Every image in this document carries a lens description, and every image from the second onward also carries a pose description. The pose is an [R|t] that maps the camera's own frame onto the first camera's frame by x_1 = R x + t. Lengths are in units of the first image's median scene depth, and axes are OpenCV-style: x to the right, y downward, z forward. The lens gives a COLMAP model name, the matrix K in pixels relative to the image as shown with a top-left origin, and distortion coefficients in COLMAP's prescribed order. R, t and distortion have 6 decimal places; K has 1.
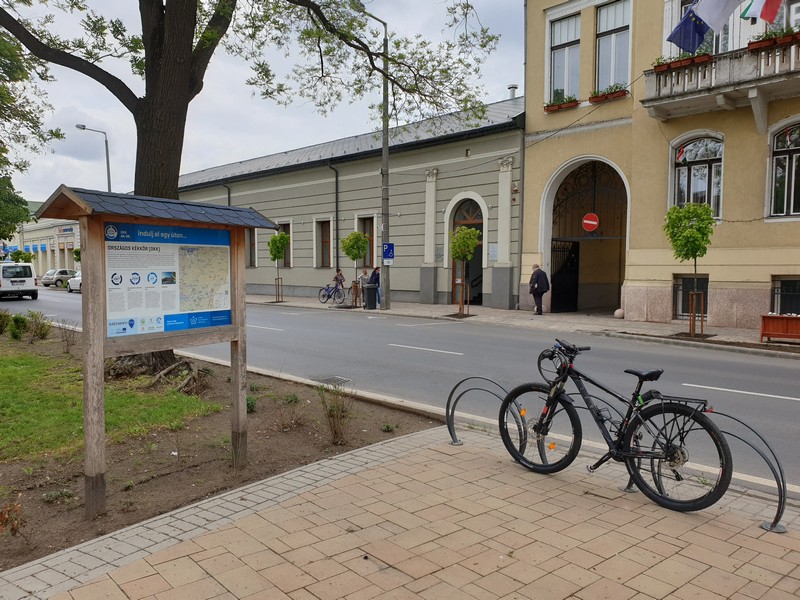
lens RADIAL K [[632.2, 0, 400.0], [0, 632.2, 300.0], [0, 0, 1]] dist [0.011973, -0.001414]
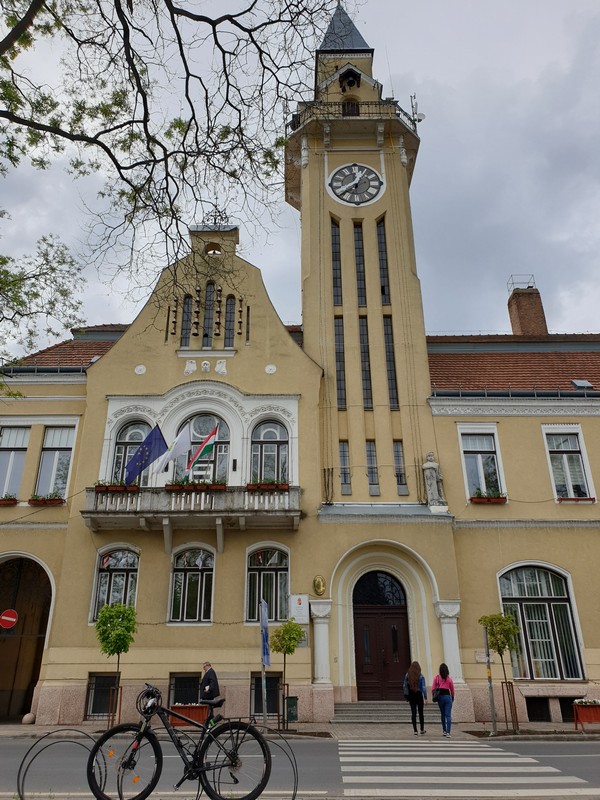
lens RADIAL K [[632.2, 0, 300.0], [0, 632.2, 400.0], [0, 0, 1]] dist [0.011973, -0.001414]
pose [[0.685626, 0.298122, 0.664108, -0.184426], [0.044923, 0.893228, -0.447355, 0.045132], [-0.726566, 0.336552, 0.599028, -0.066276]]
